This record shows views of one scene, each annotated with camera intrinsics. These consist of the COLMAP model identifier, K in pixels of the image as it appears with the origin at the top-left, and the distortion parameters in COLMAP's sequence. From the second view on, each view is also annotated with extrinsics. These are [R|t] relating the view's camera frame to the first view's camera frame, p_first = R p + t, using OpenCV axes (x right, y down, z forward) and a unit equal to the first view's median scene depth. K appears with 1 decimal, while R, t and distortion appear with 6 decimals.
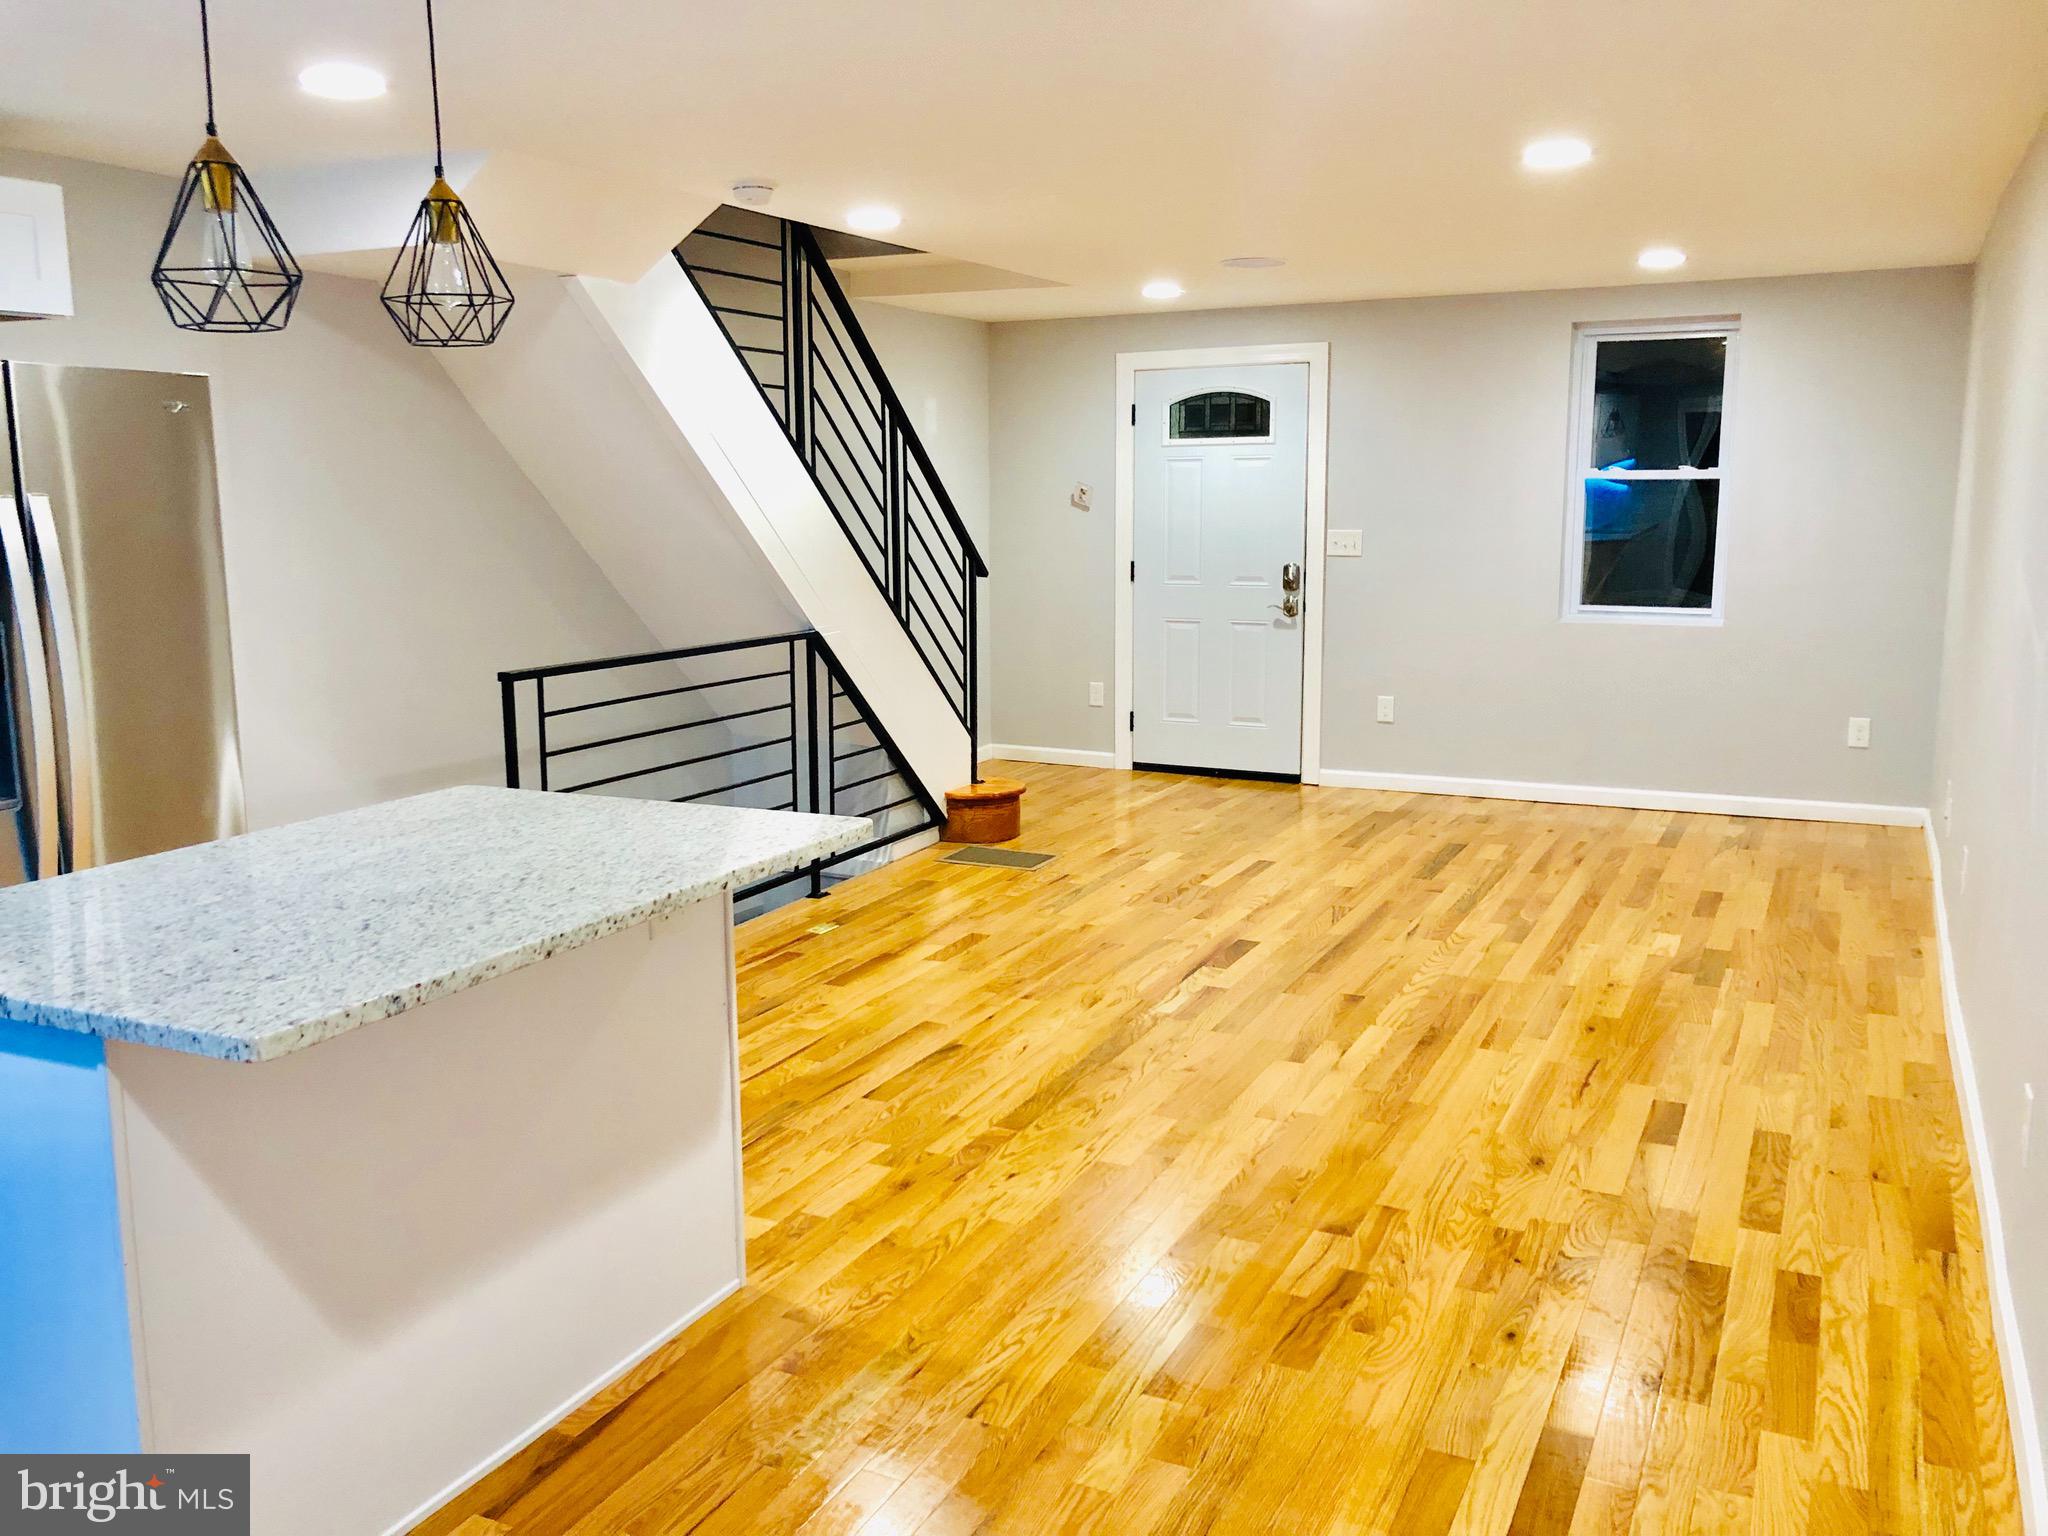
lens RADIAL K [[1645.4, 0, 1015.9], [0, 1645.4, 763.3], [0, 0, 1]] dist [-0.003657, -0.029329]
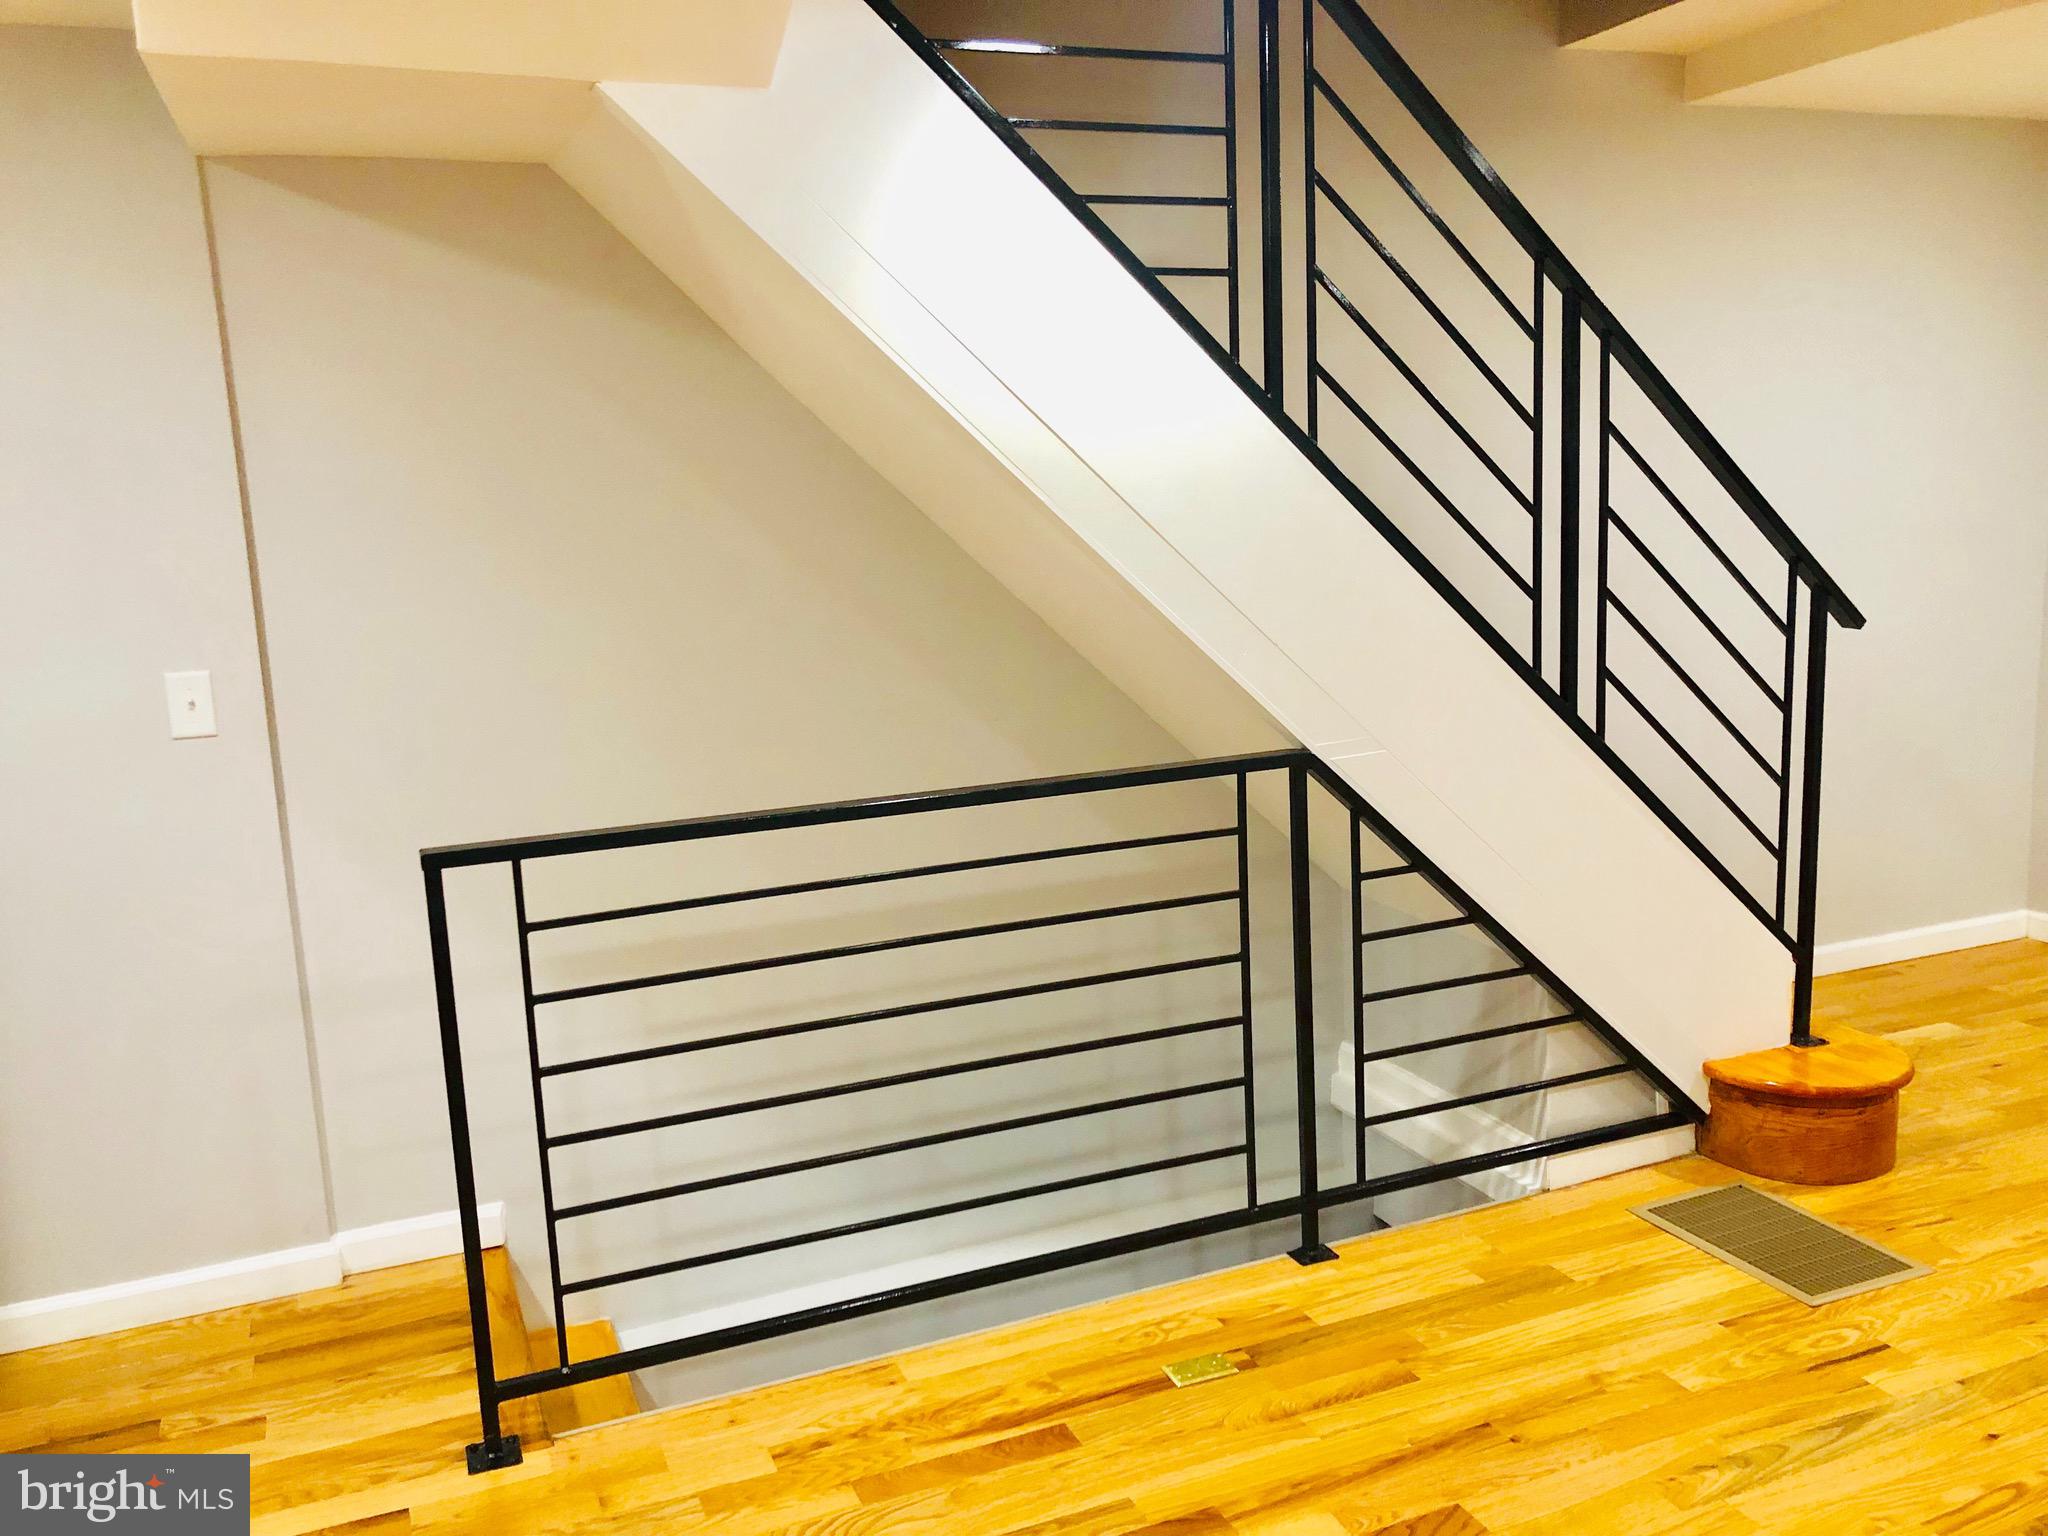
lens RADIAL K [[1632.2, 0, 1024.0], [0, 1632.2, 768.0], [0, 0, 1]] dist [0.079365, -0.098095]
pose [[0.747532, 0.079786, -0.659416, 0.138834], [-0.066832, 0.996756, 0.044840, -0.087472], [0.660855, 0.010551, 0.750440, 0.527963]]
